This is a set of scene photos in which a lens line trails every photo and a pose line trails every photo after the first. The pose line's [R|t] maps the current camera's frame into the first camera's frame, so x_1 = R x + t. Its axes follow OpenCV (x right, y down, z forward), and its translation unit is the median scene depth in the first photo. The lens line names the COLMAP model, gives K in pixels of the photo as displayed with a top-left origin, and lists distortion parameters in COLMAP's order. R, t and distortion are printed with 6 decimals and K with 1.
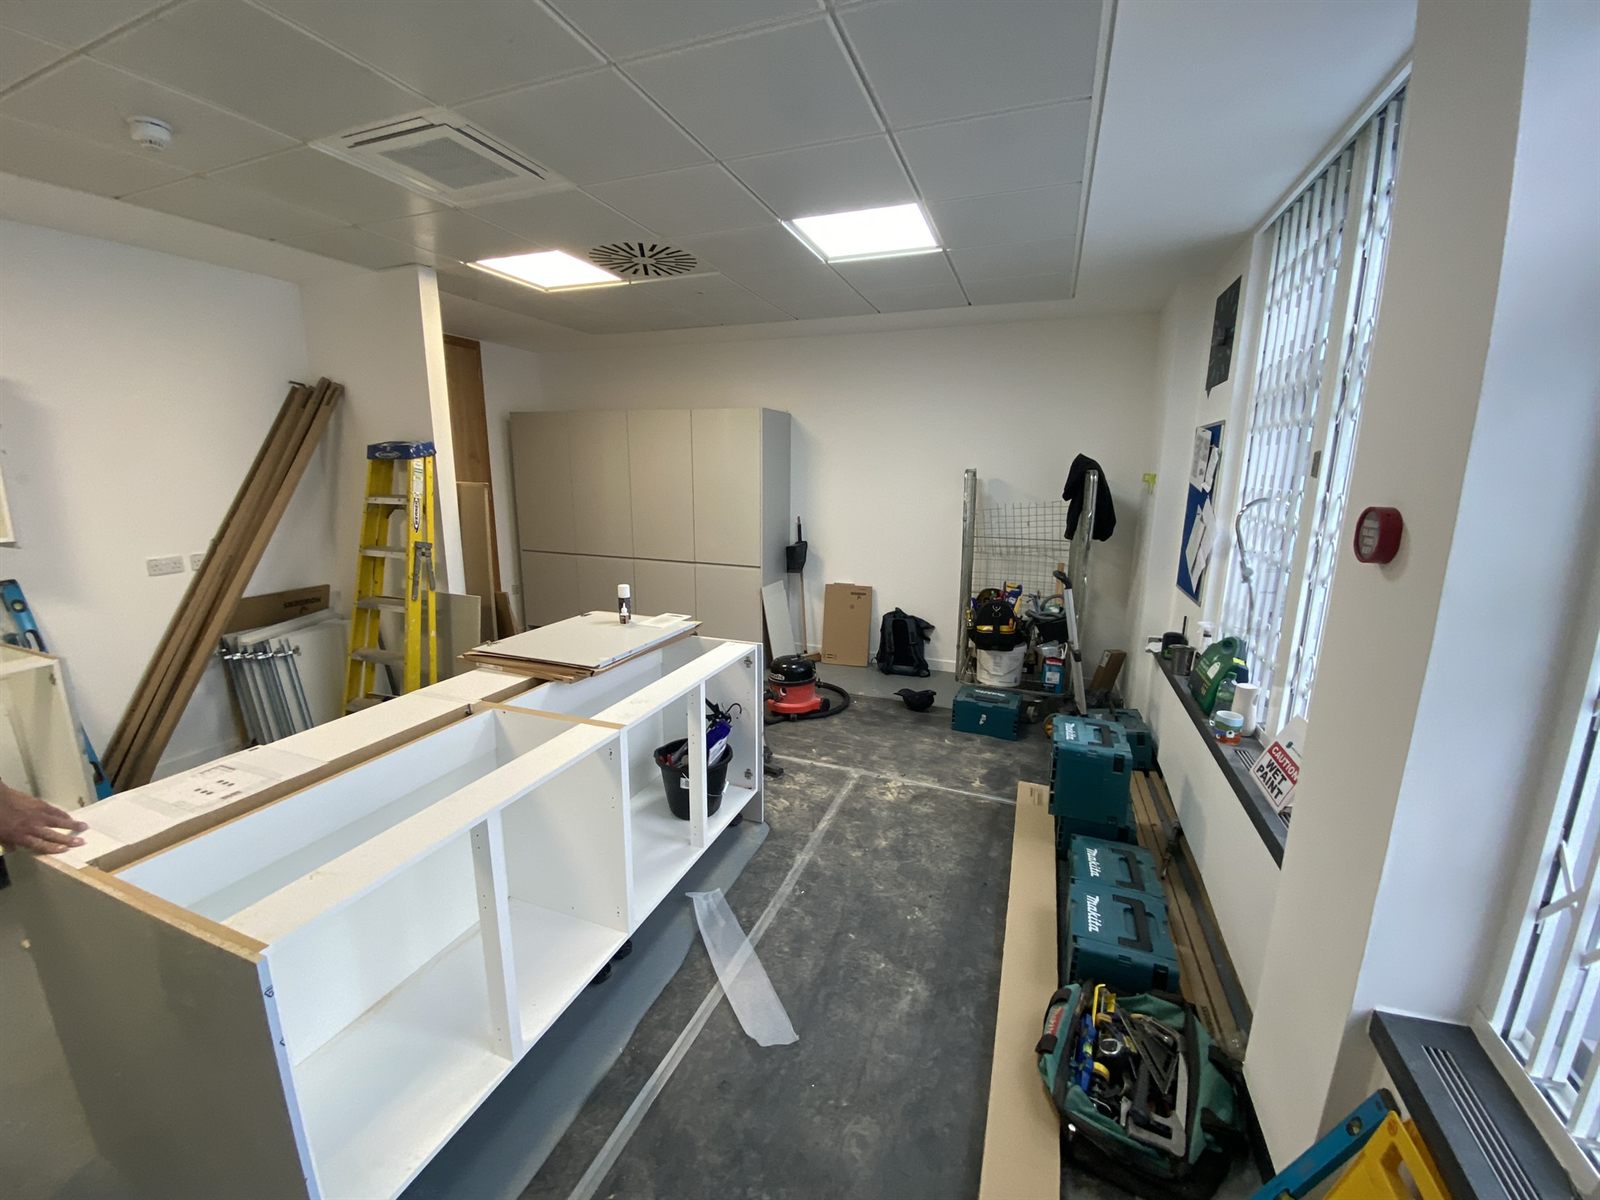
lens RADIAL K [[645.6, 0, 794.9], [0, 645.6, 600.8], [0, 0, 1]] dist [-0.001372, 0.000195]
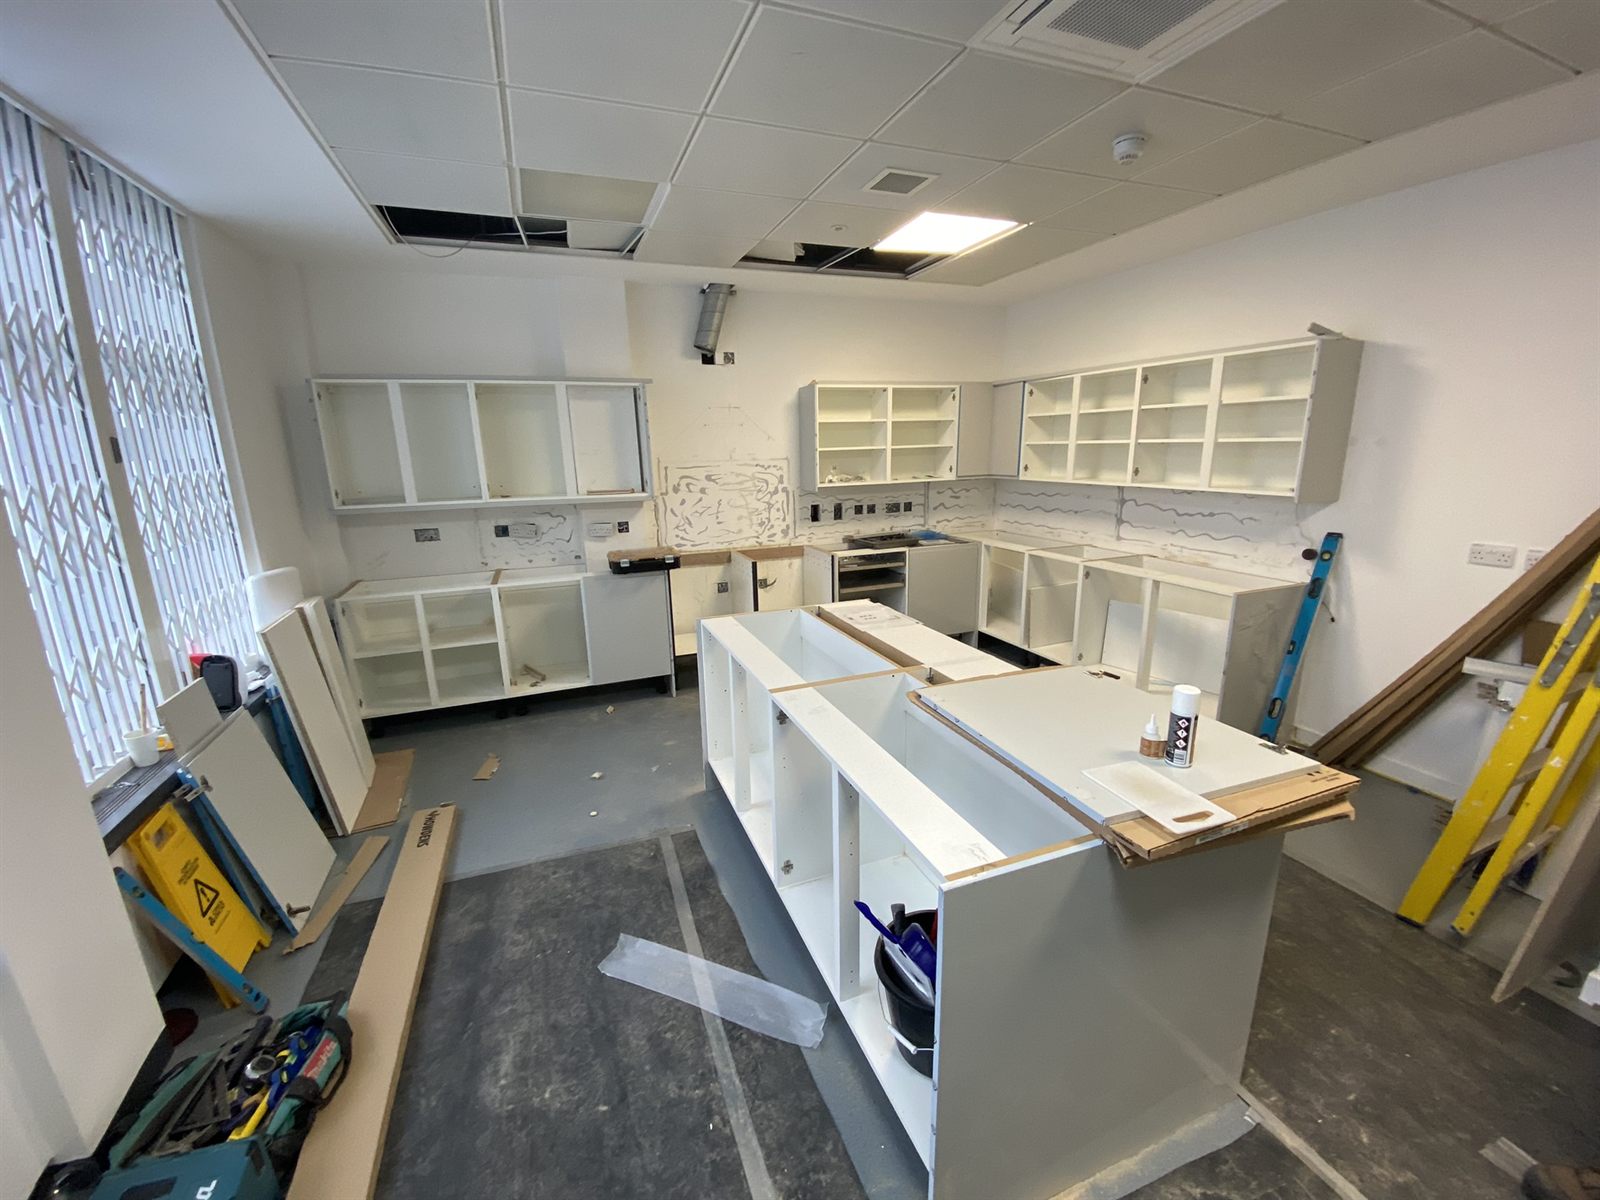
lens RADIAL K [[645.6, 0, 796.4], [0, 645.6, 598.9], [0, 0, 1]] dist [-0.001372, 0.000195]
pose [[-0.750097, 0.158110, -0.642149, 0.305243], [-0.117929, 0.923458, 0.365127, -0.290424], [0.650728, 0.349609, -0.674038, 1.469685]]
